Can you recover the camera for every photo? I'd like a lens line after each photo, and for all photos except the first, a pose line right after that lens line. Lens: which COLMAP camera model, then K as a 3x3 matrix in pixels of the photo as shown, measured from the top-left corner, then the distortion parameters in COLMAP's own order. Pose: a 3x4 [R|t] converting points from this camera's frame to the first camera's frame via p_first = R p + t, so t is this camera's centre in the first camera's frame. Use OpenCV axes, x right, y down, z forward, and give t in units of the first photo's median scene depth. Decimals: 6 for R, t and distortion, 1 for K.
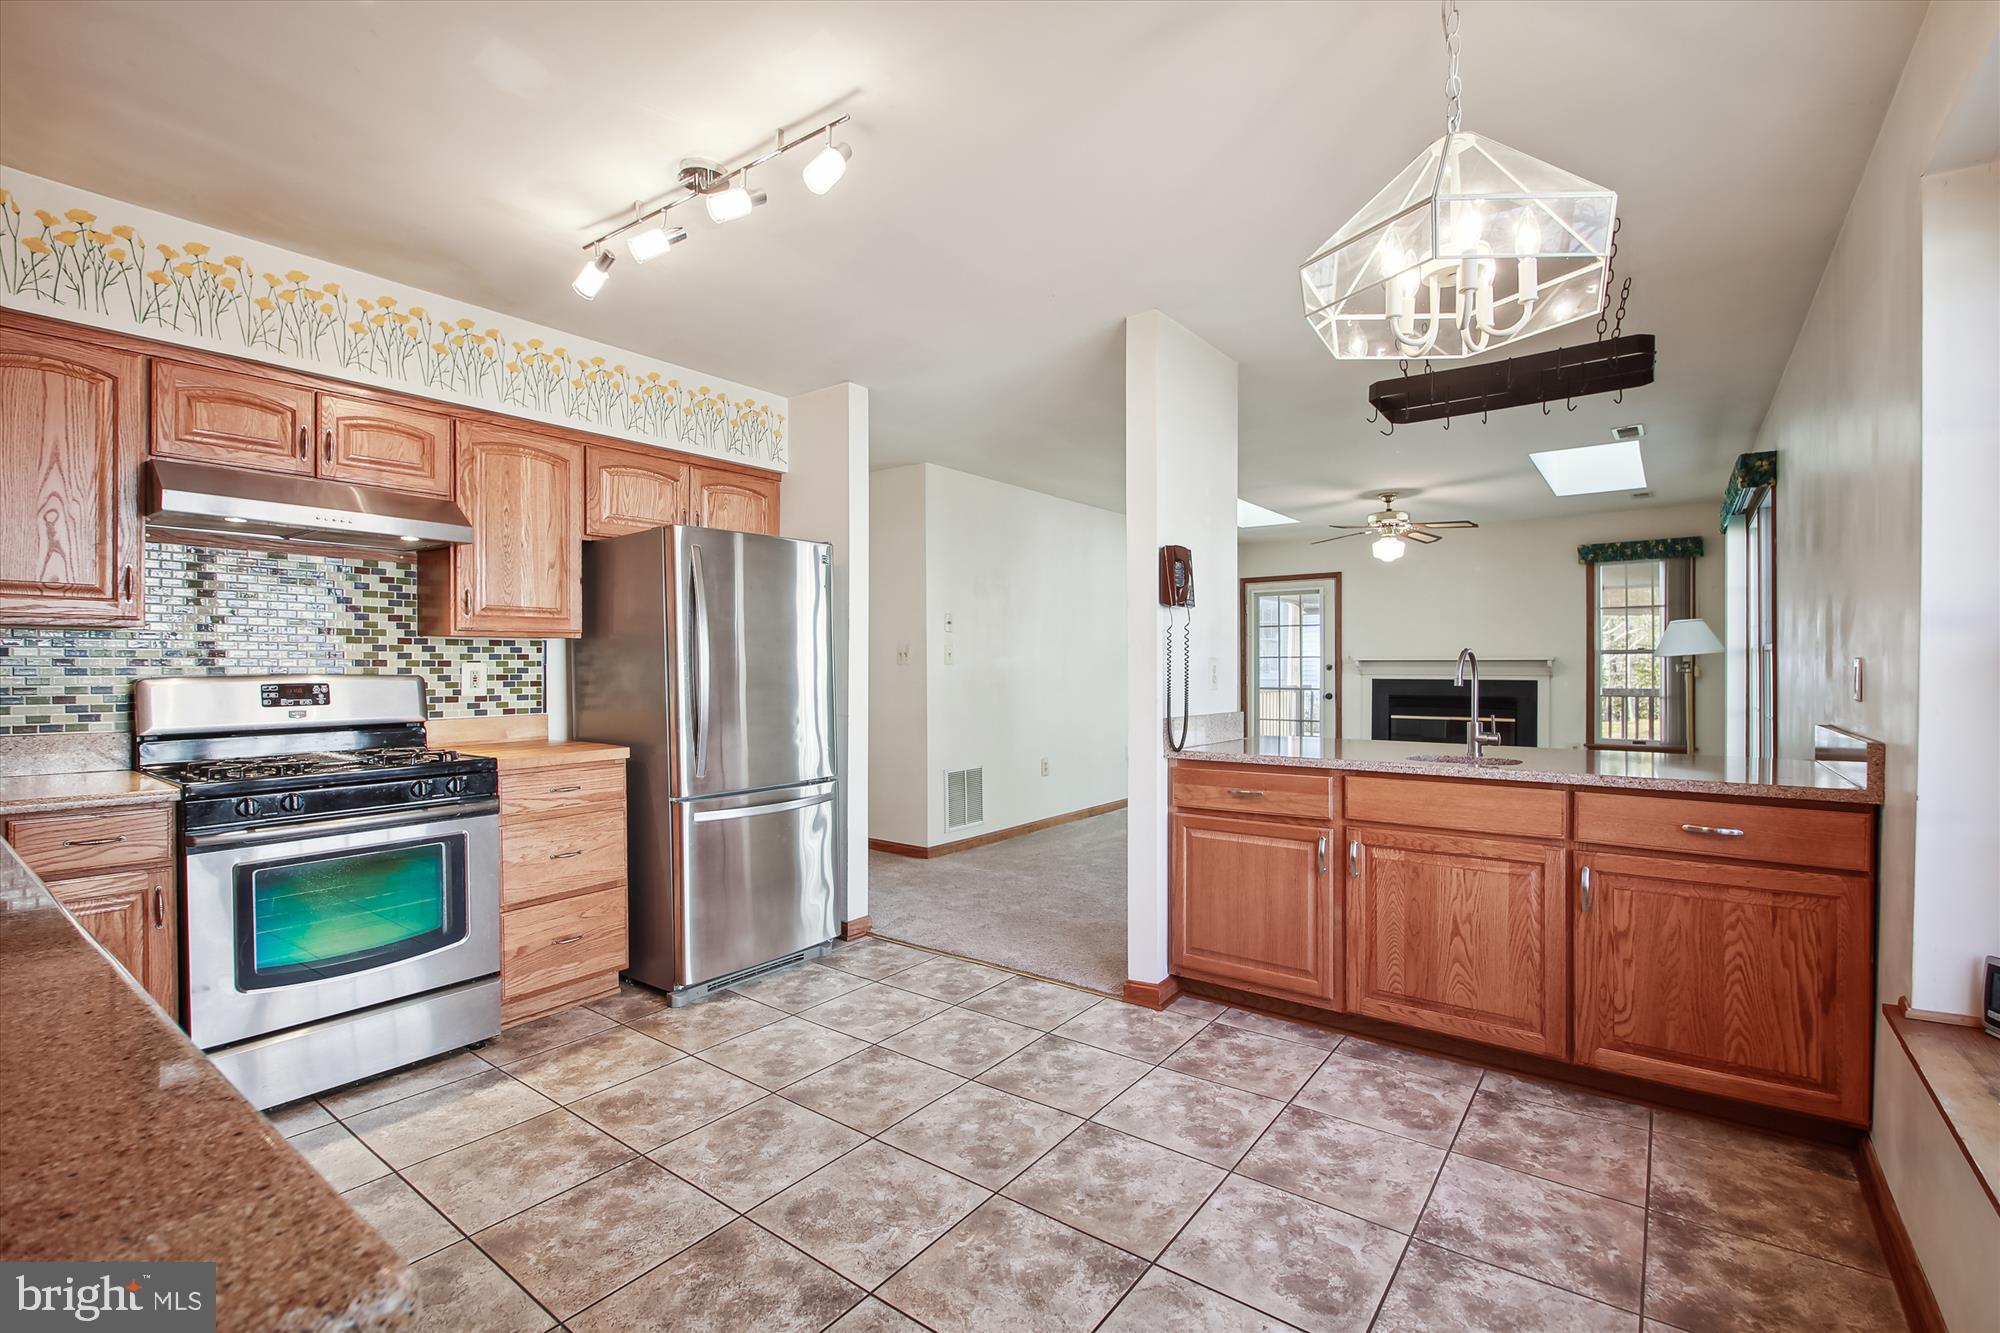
lens RADIAL K [[879.3, 0, 1009.7], [0, 879.3, 670.0], [0, 0, 1]] dist [-0.000855, -0.000593]
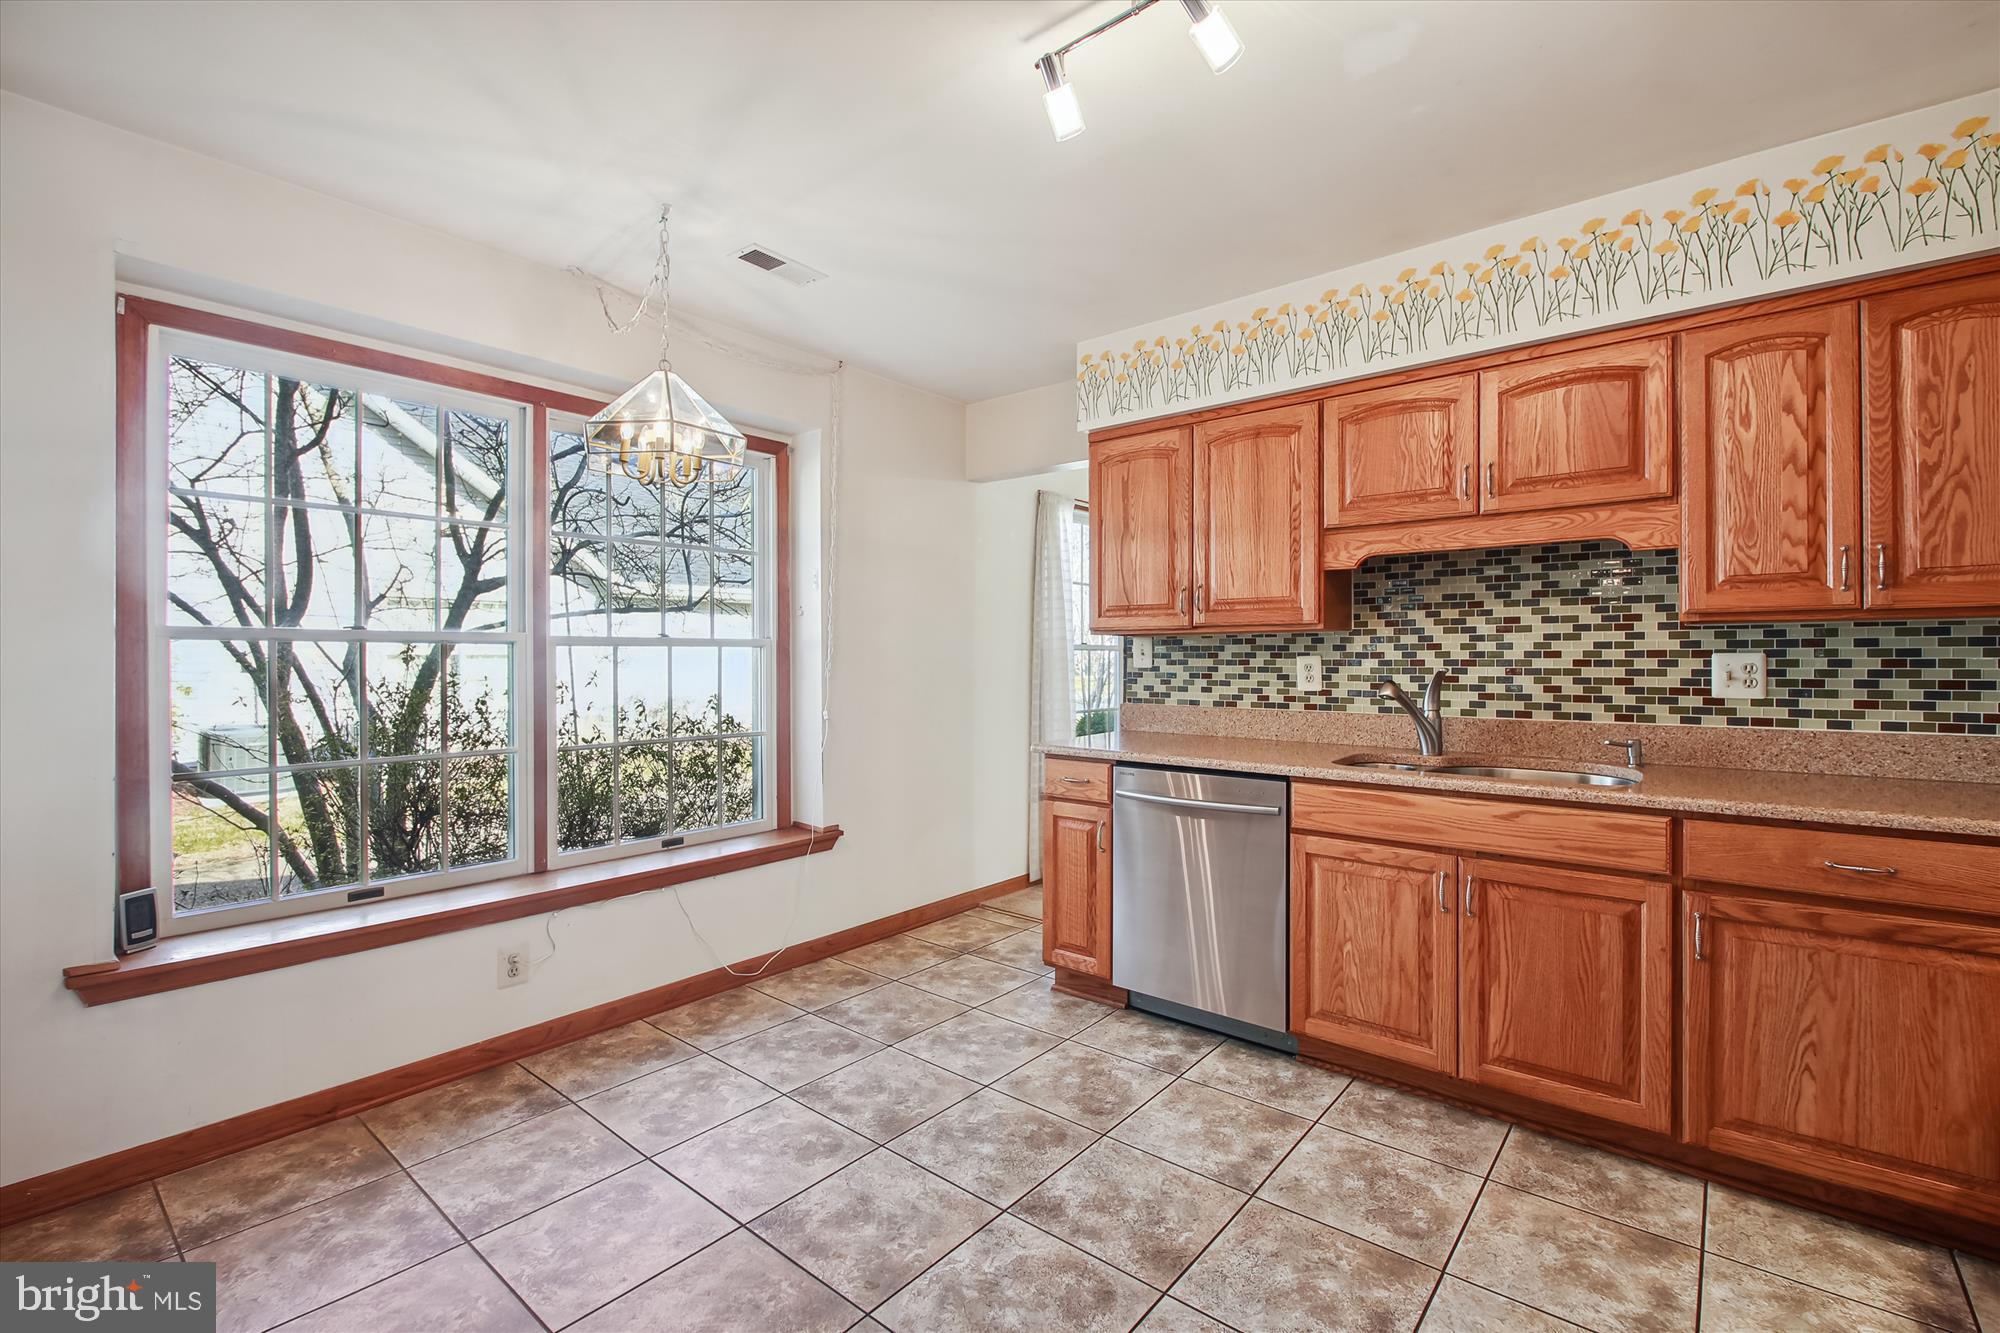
lens RADIAL K [[887.1, 0, 1001.7], [0, 887.1, 656.5], [0, 0, 1]] dist [-0.000718, -0.005502]
pose [[-0.998303, 0.003059, 0.058157, -0.123576], [0.003350, 0.999982, 0.004898, -0.010080], [-0.058141, 0.005084, -0.998295, 1.186037]]
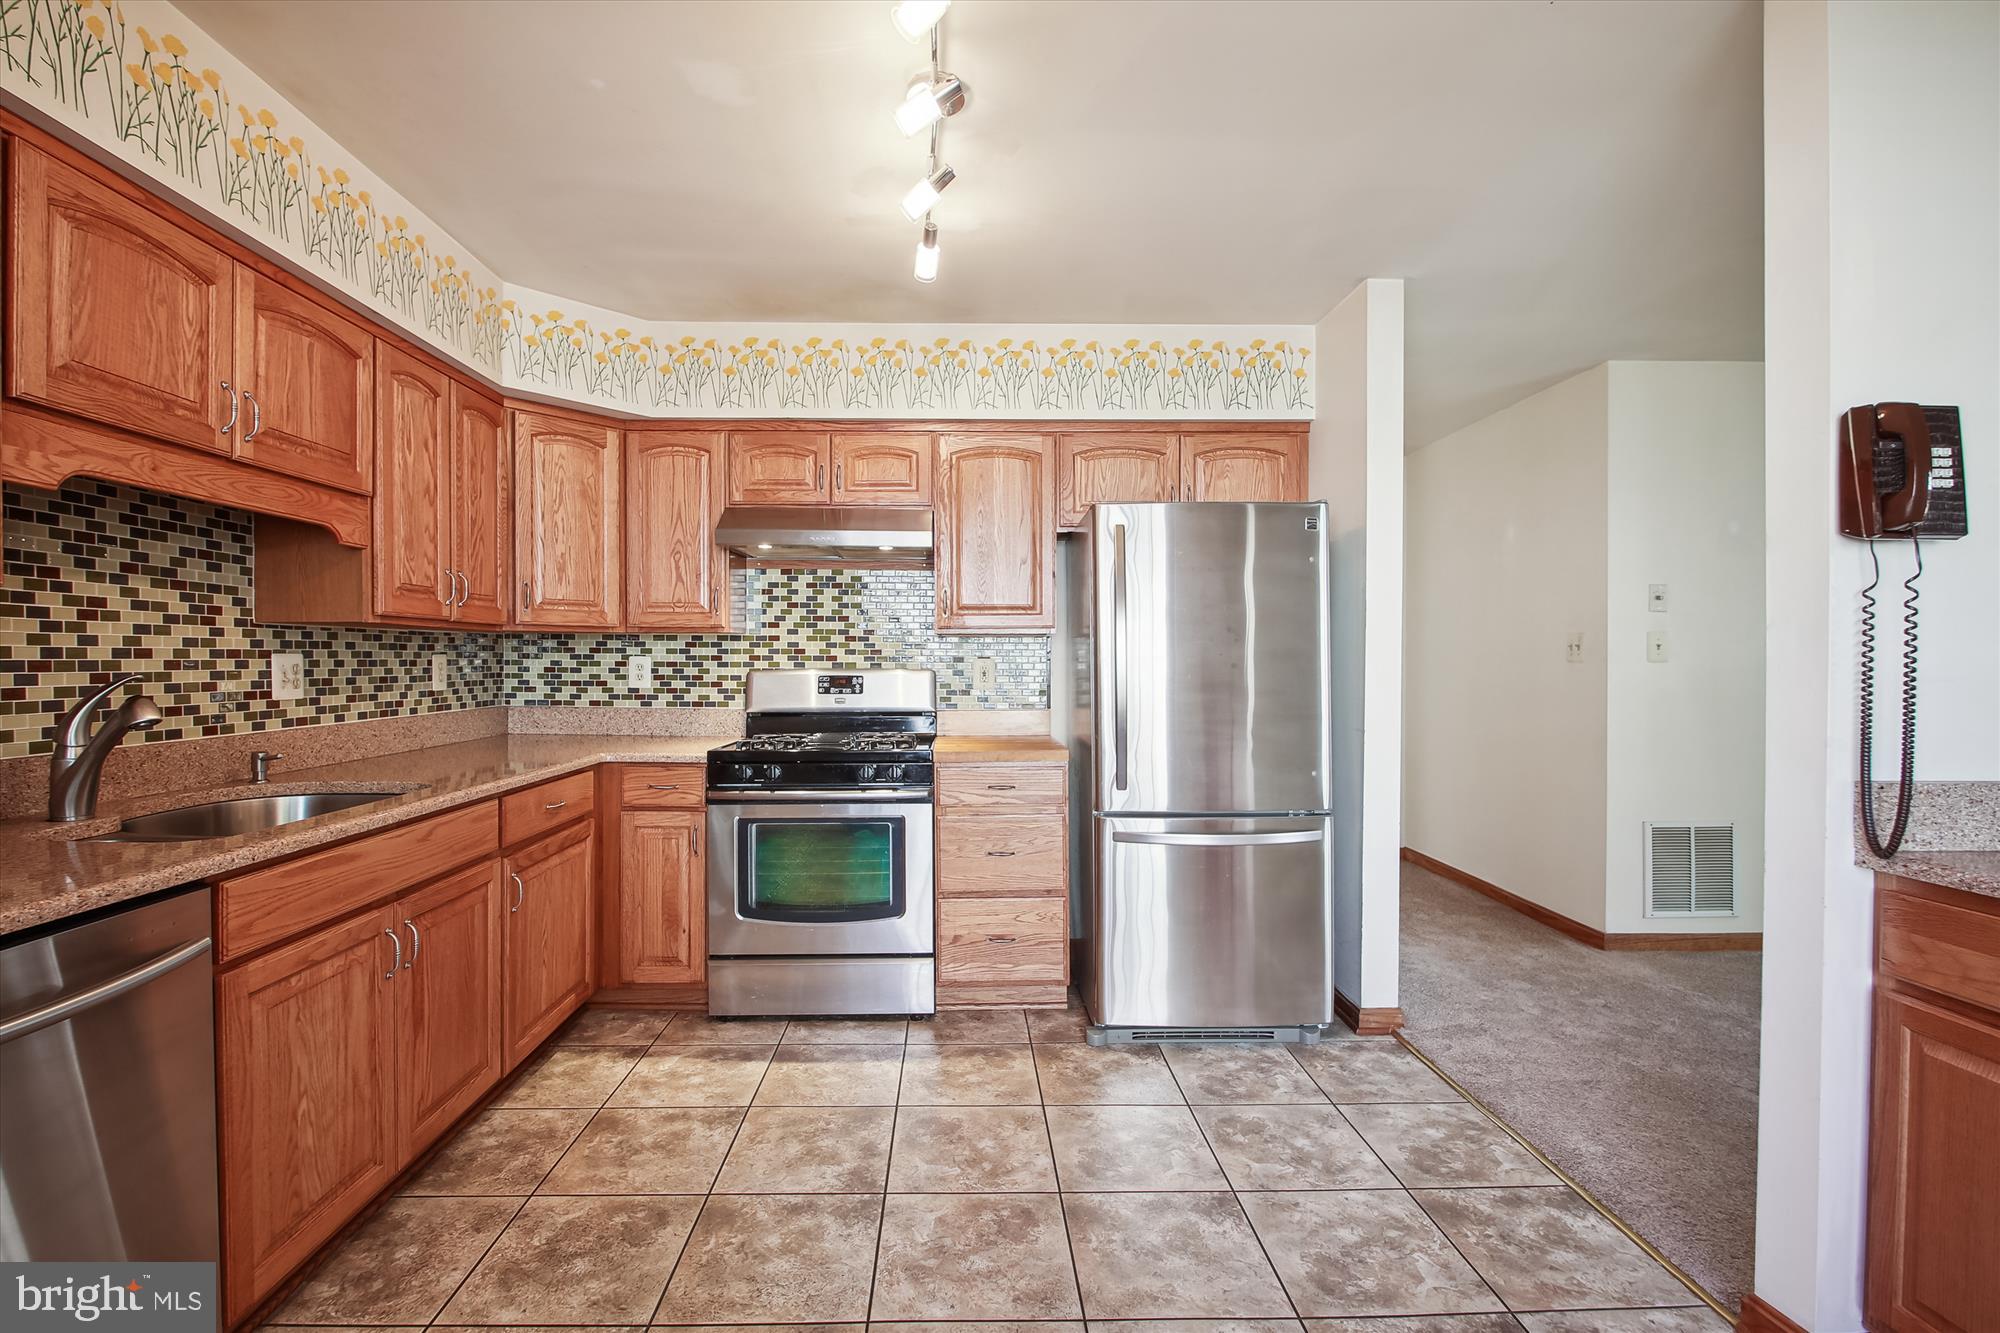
lens RADIAL K [[895.2, 0, 978.5], [0, 895.2, 669.4], [0, 0, 1]] dist [0.002563, -0.007194]
pose [[0.614817, 0.011047, -0.788592, 0.265414], [-0.007734, 0.999938, 0.007978, -0.004184], [0.788632, 0.001194, 0.614865, 0.352535]]
